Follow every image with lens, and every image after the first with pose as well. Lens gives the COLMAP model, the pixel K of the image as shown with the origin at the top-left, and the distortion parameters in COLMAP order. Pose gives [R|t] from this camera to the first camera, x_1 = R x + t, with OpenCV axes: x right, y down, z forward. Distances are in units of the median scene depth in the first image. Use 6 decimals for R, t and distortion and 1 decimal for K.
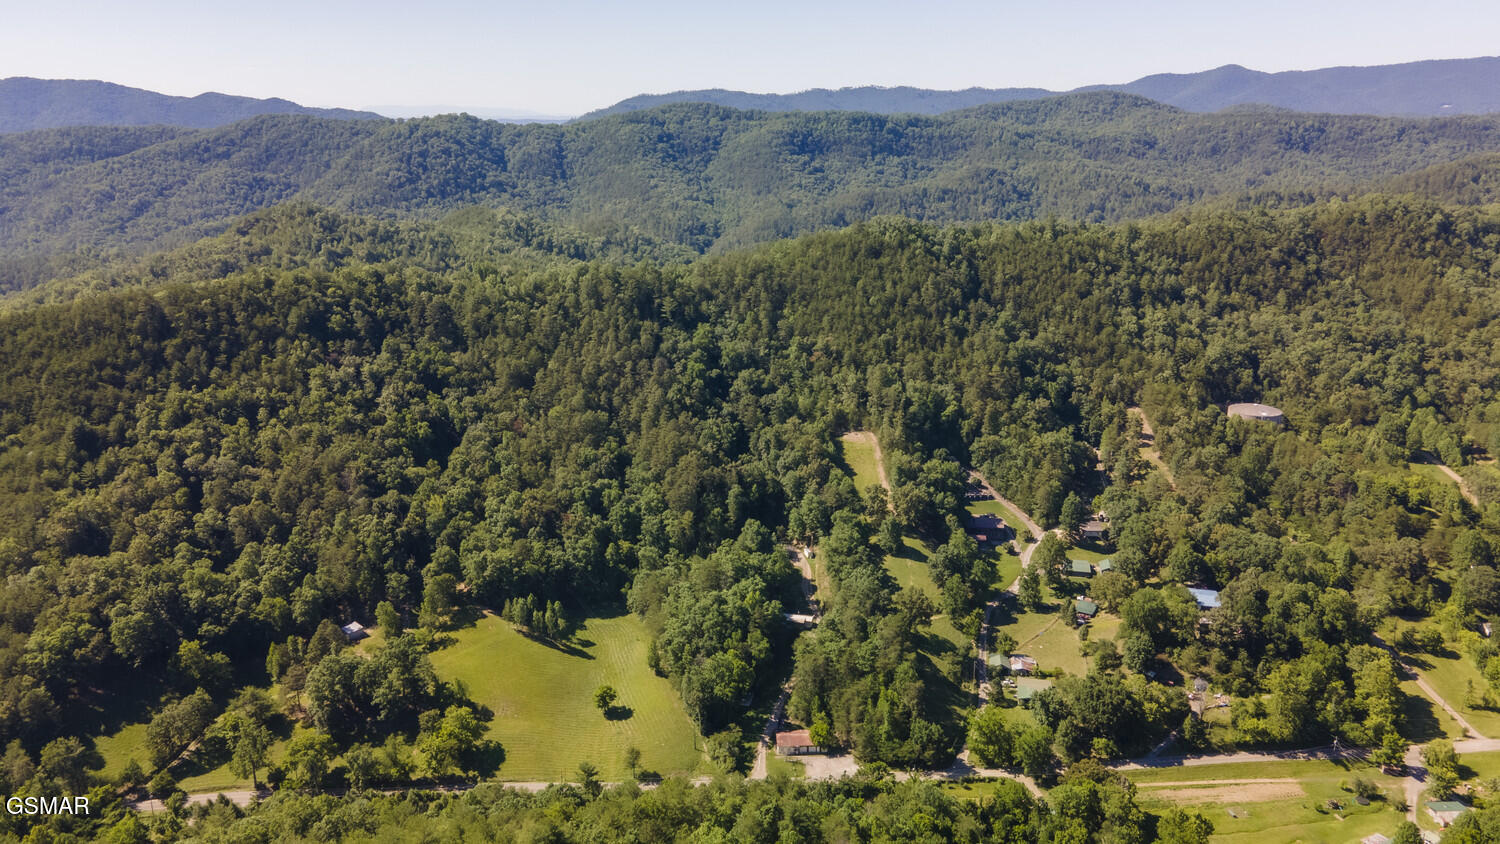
lens RADIAL K [[1087.2, 0, 741.7], [0, 1087.2, 420.2], [0, 0, 1]] dist [0.028835, 0.006452]
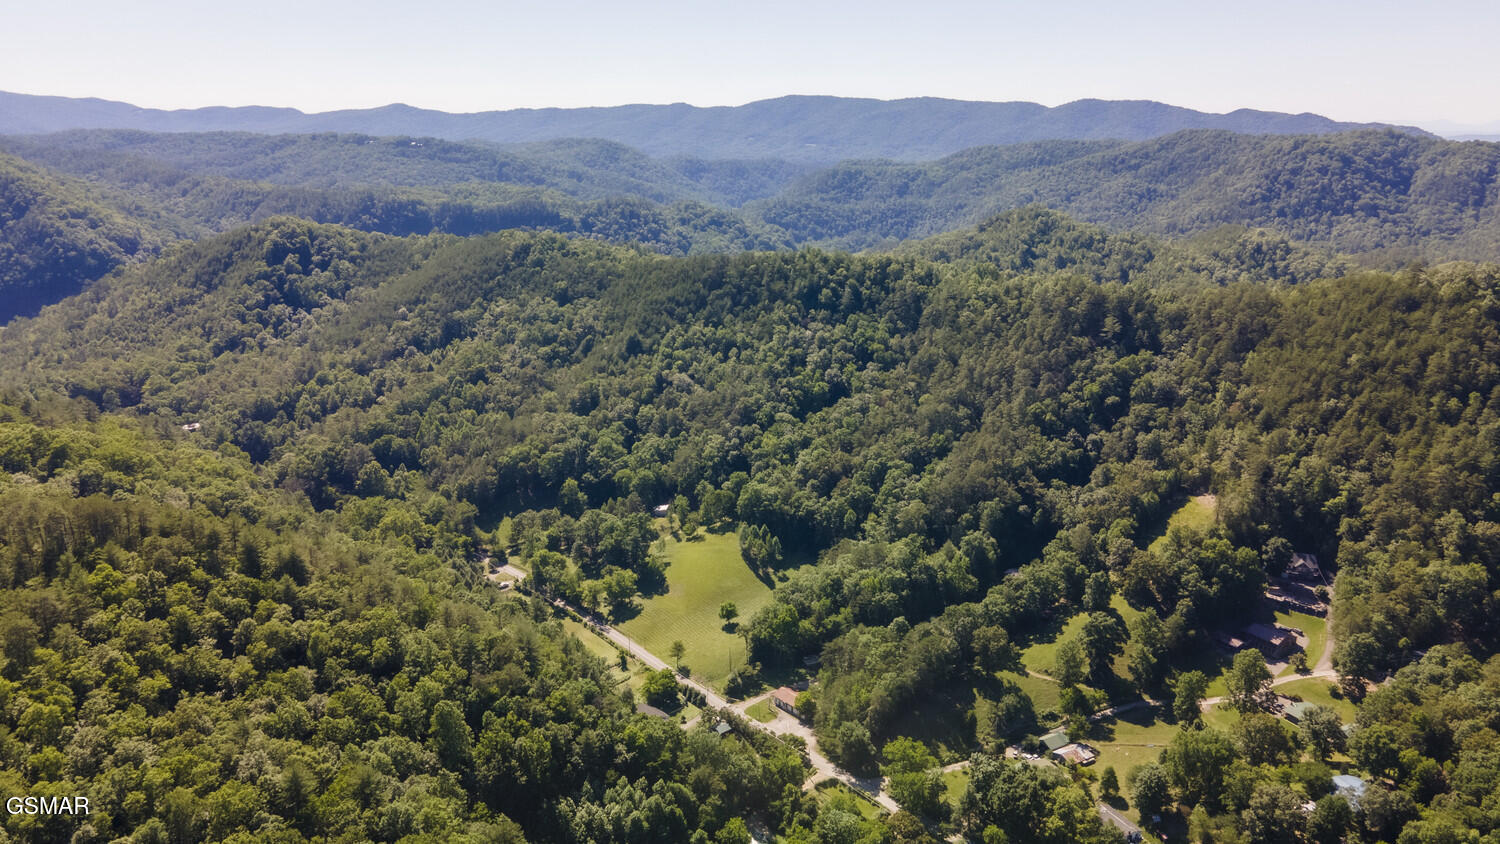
lens RADIAL K [[1087.2, 0, 744.5], [0, 1087.2, 422.4], [0, 0, 1]] dist [0.028835, 0.006452]
pose [[0.625875, 0.215154, -0.749659, 0.175261], [-0.223881, 0.970306, 0.091567, -0.014189], [0.747099, 0.110525, 0.655459, 0.049851]]
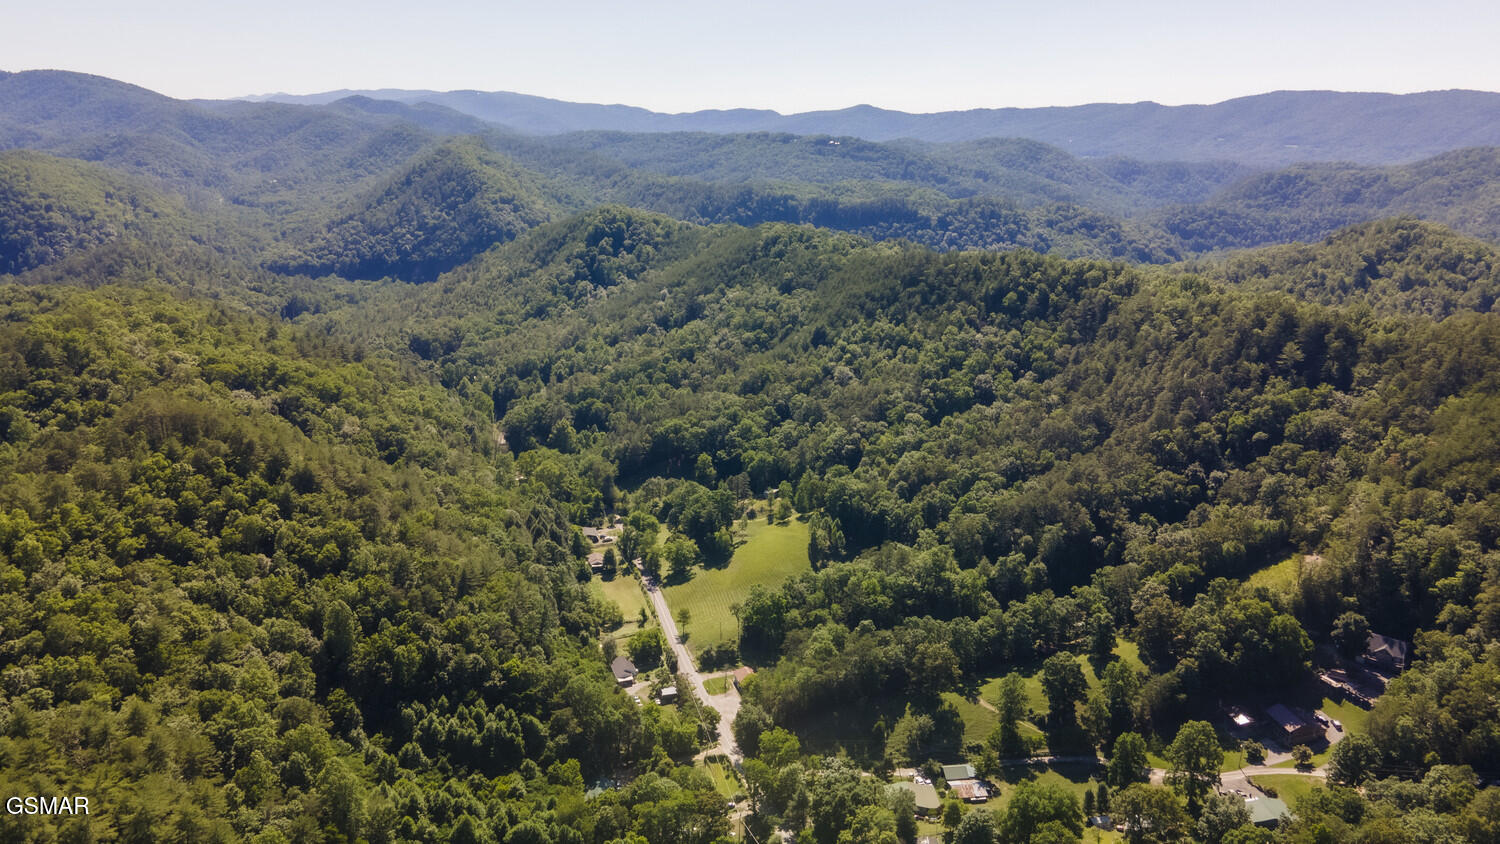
lens RADIAL K [[1087.2, 0, 745.9], [0, 1087.2, 424.0], [0, 0, 1]] dist [0.028835, 0.006452]
pose [[0.259981, 0.265922, -0.928275, 0.228706], [-0.274314, 0.942064, 0.193045, -0.037458], [0.925830, 0.204451, 0.317865, 0.133287]]
